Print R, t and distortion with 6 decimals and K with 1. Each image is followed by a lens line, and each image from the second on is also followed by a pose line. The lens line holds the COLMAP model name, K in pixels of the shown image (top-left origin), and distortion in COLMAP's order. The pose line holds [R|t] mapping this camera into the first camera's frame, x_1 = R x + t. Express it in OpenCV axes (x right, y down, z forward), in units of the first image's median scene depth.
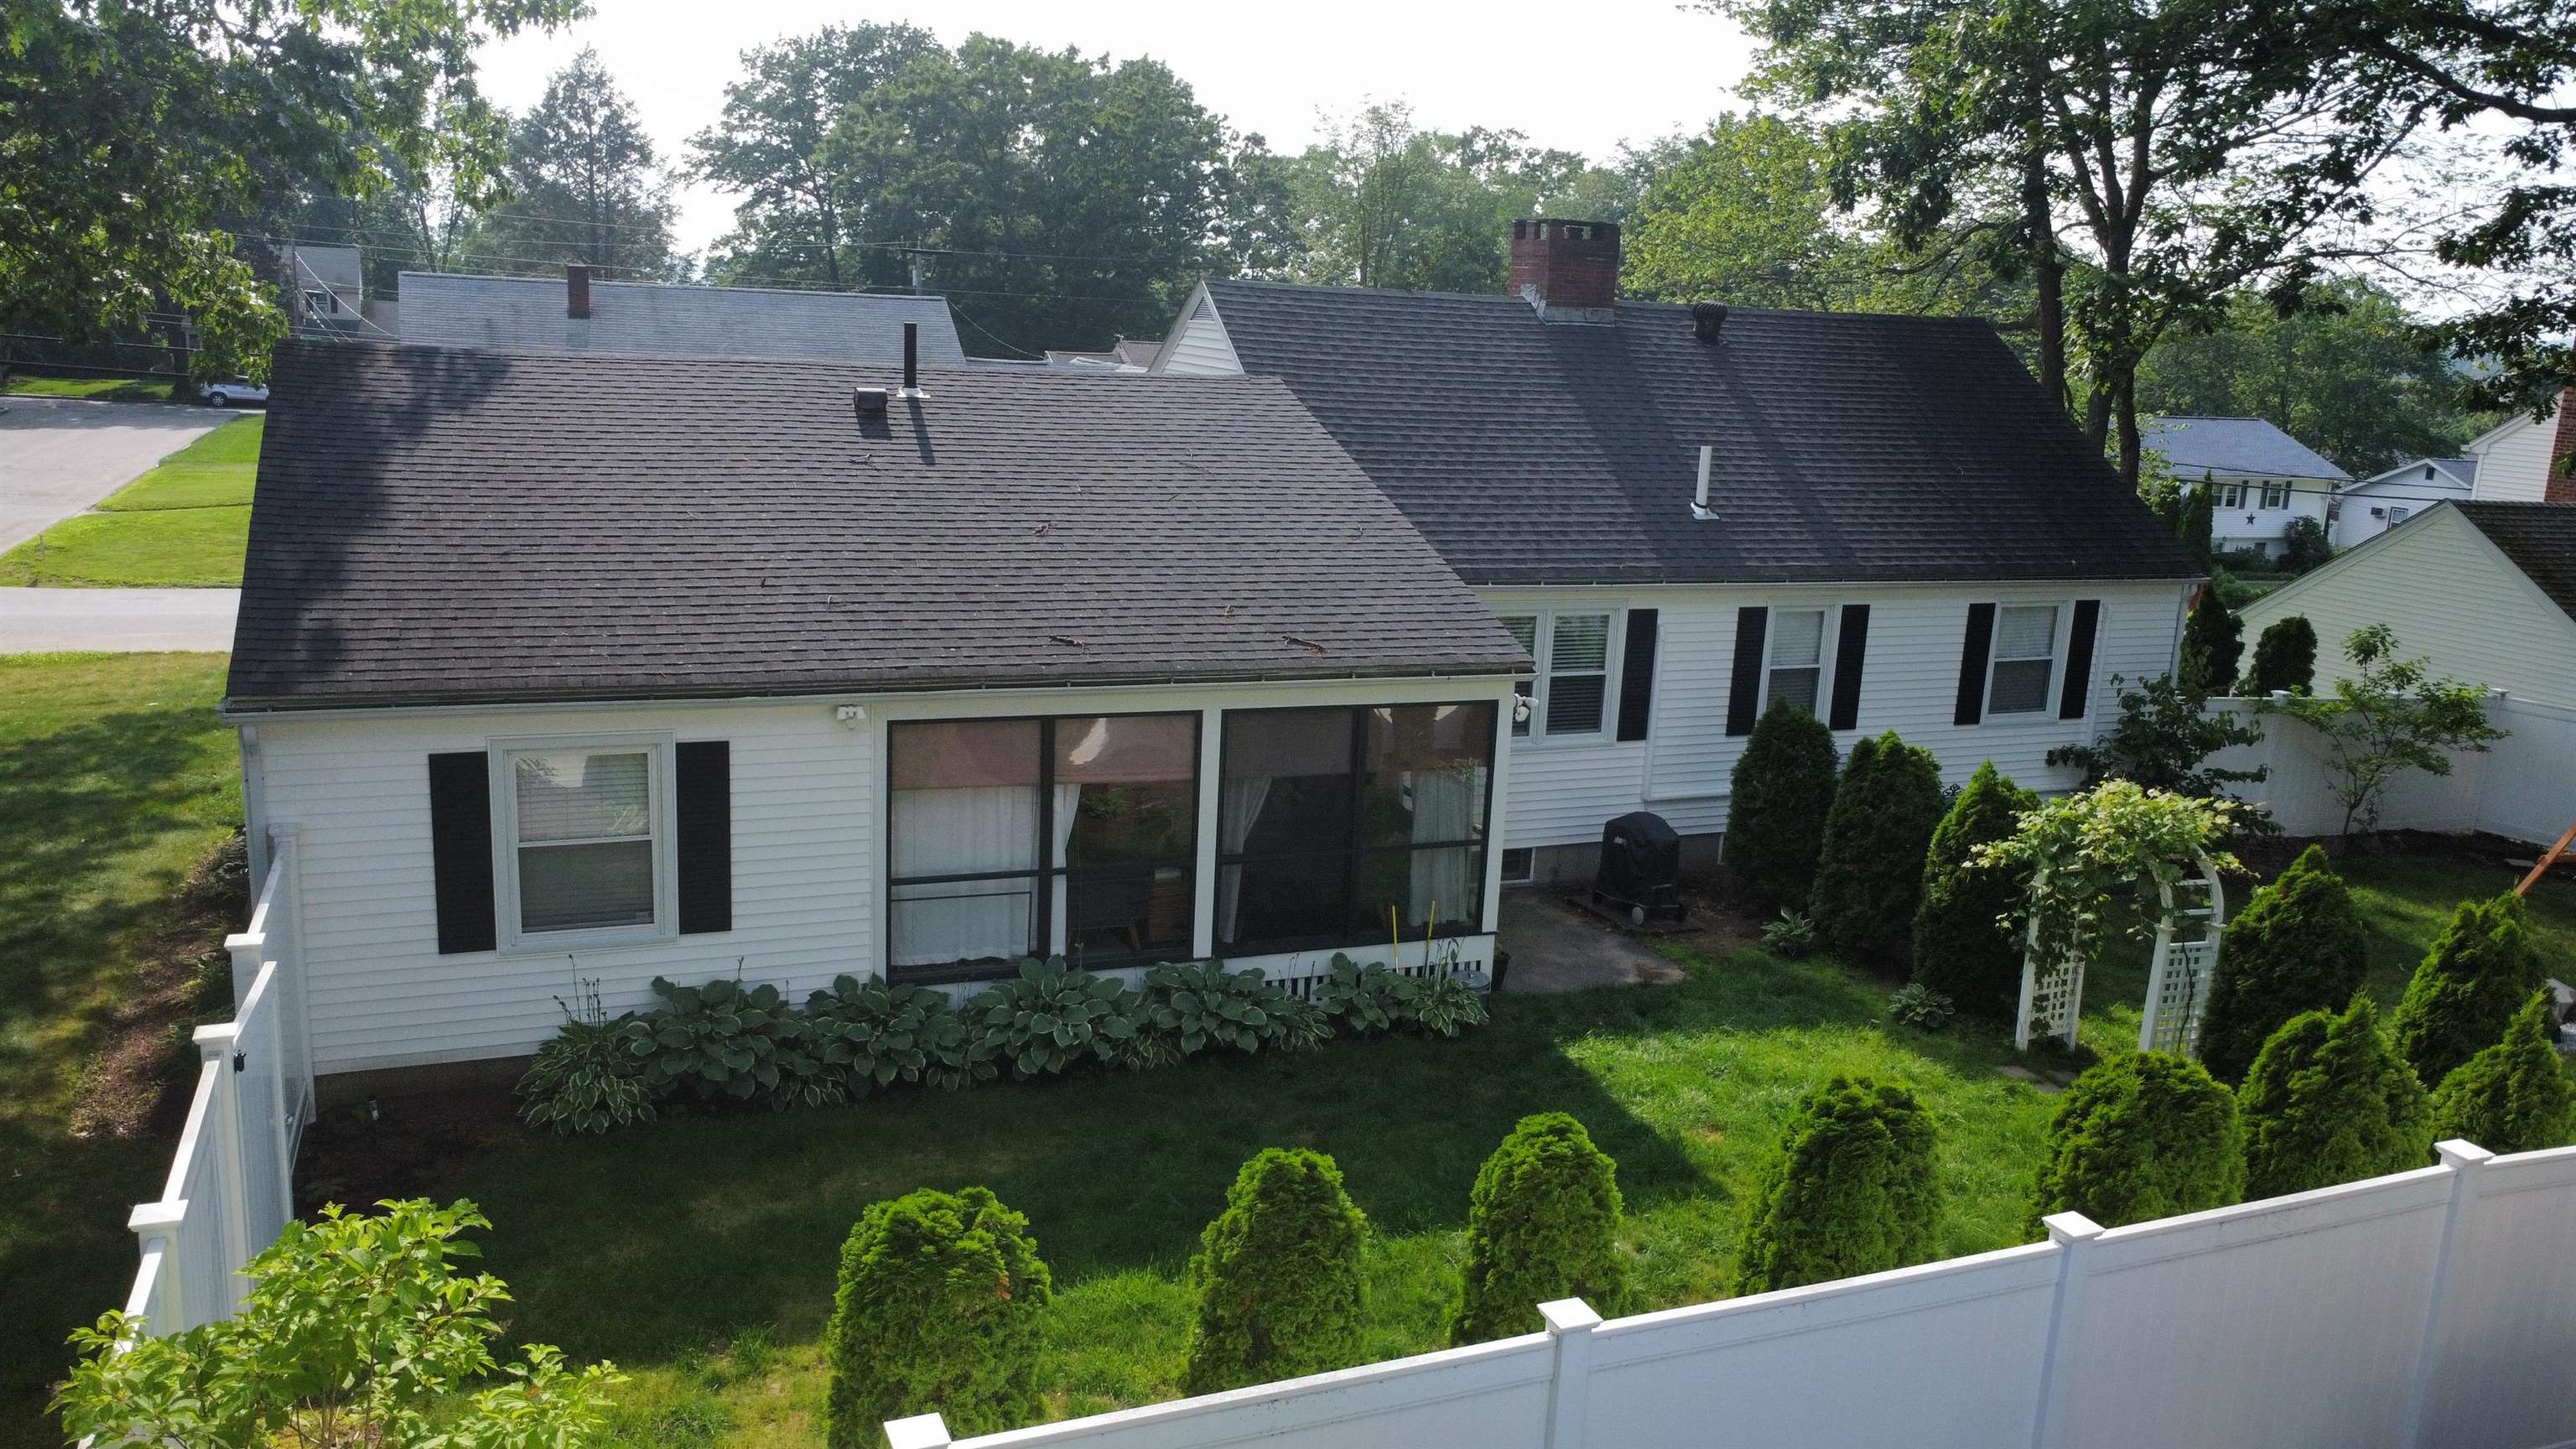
lens RADIAL K [[1937.5, 0, 1282.3], [0, 1937.5, 732.5], [0, 0, 1]] dist [0.007179, 0.006391]
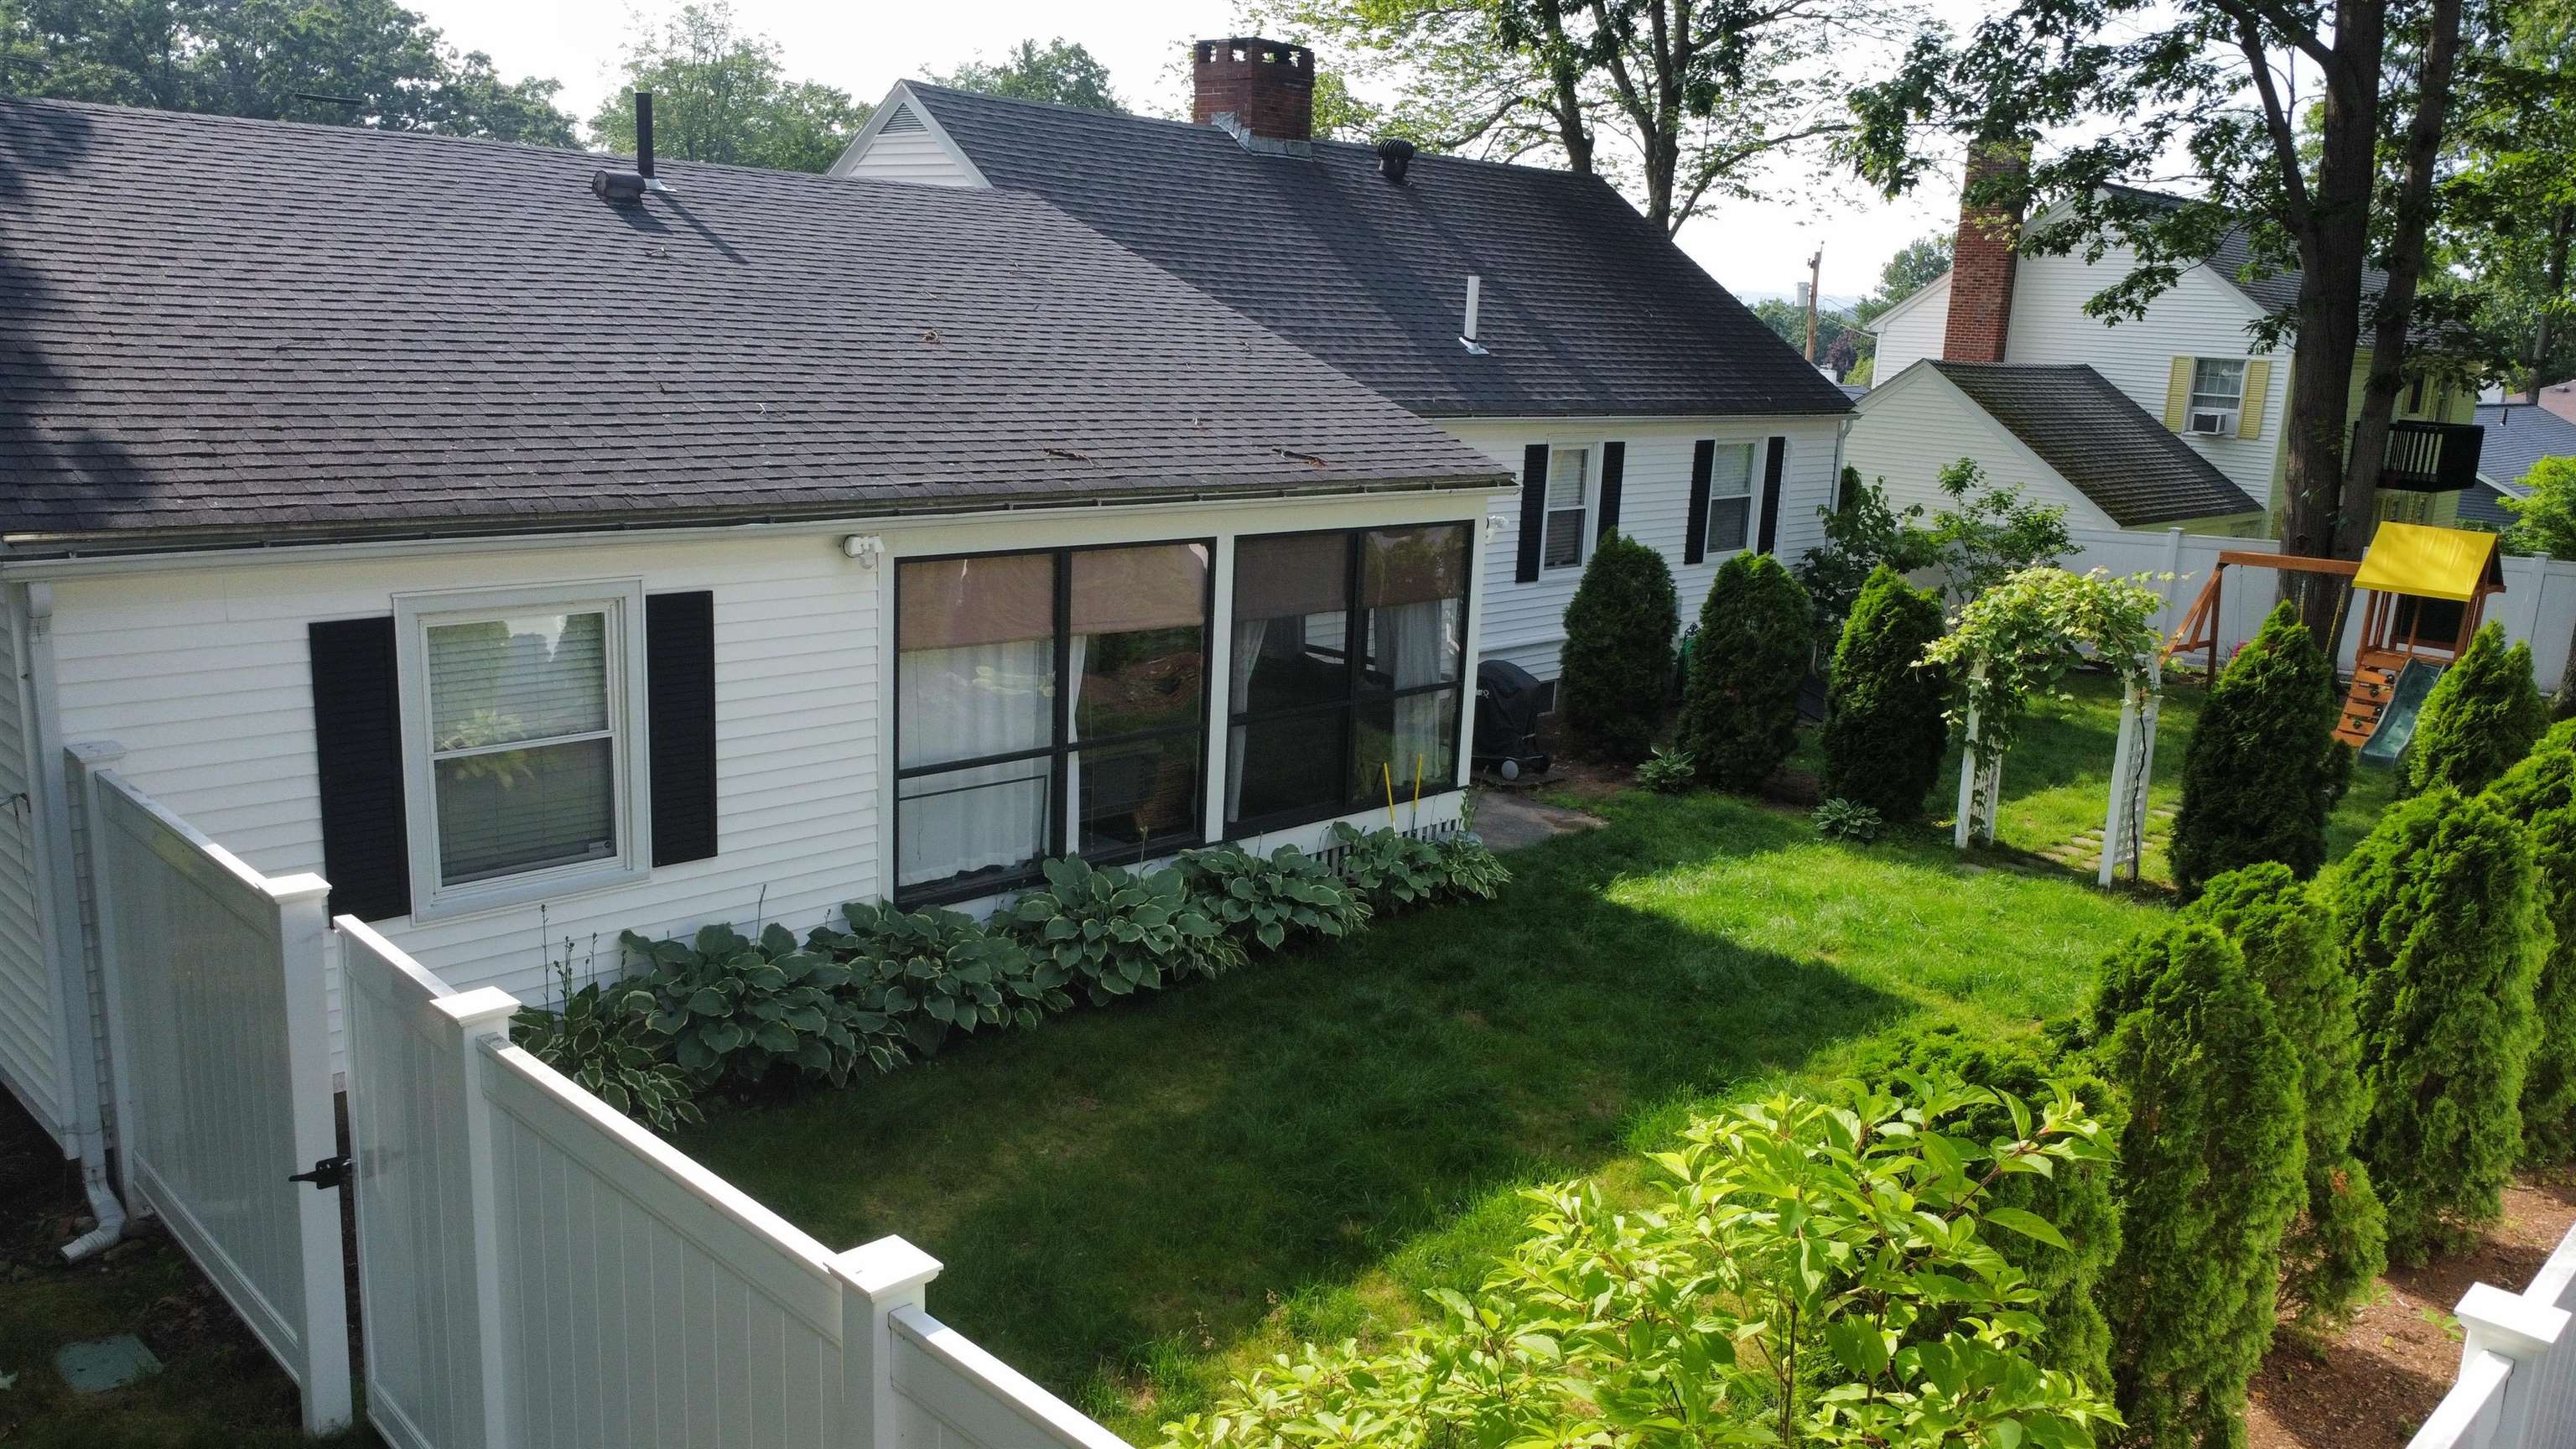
lens RADIAL K [[1937.5, 0, 1282.3], [0, 1937.5, 732.5], [0, 0, 1]] dist [0.007179, 0.006391]
pose [[0.921428, -0.089715, 0.378050, -0.326918], [0.083063, 0.995967, 0.033902, 0.044721], [-0.379567, 0.000164, 0.925164, 0.226528]]
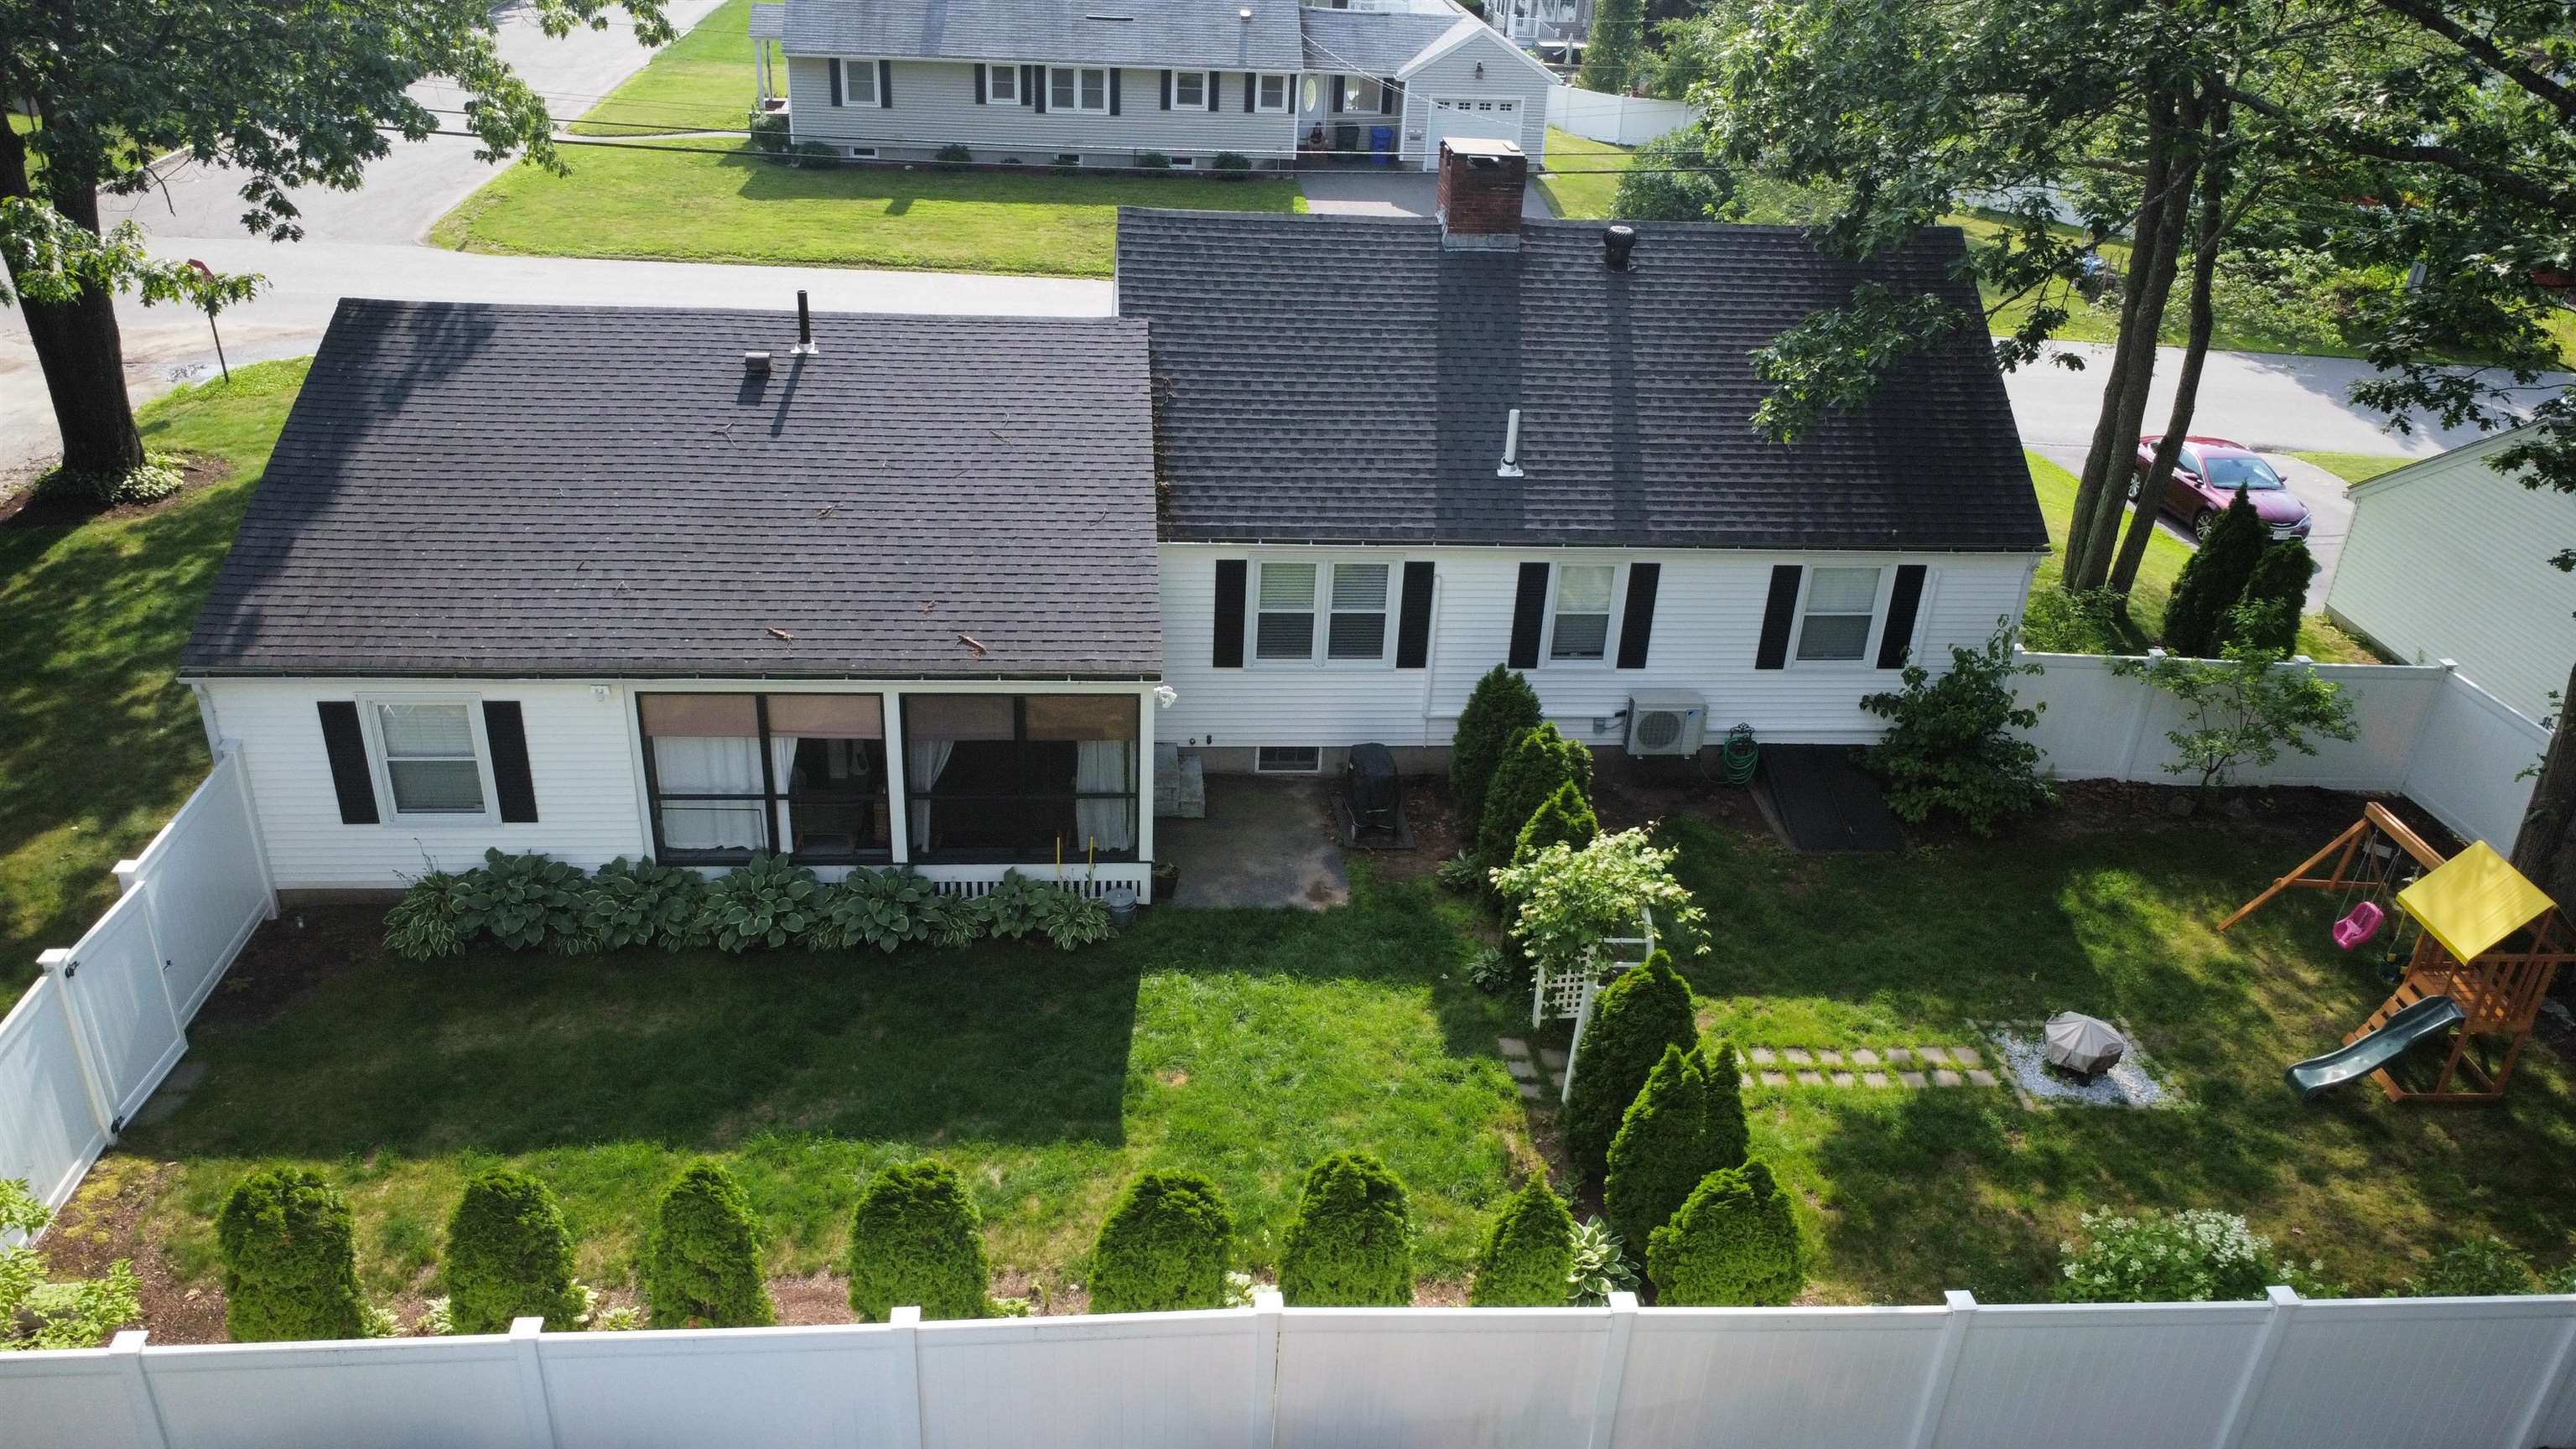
lens RADIAL K [[1937.5, 0, 1282.3], [0, 1937.5, 732.5], [0, 0, 1]] dist [0.007179, 0.006391]
pose [[0.953206, 0.138864, -0.268543, 0.561223], [-0.066929, 0.963156, 0.260482, -0.338512], [0.294821, -0.230320, 0.927380, -0.139344]]
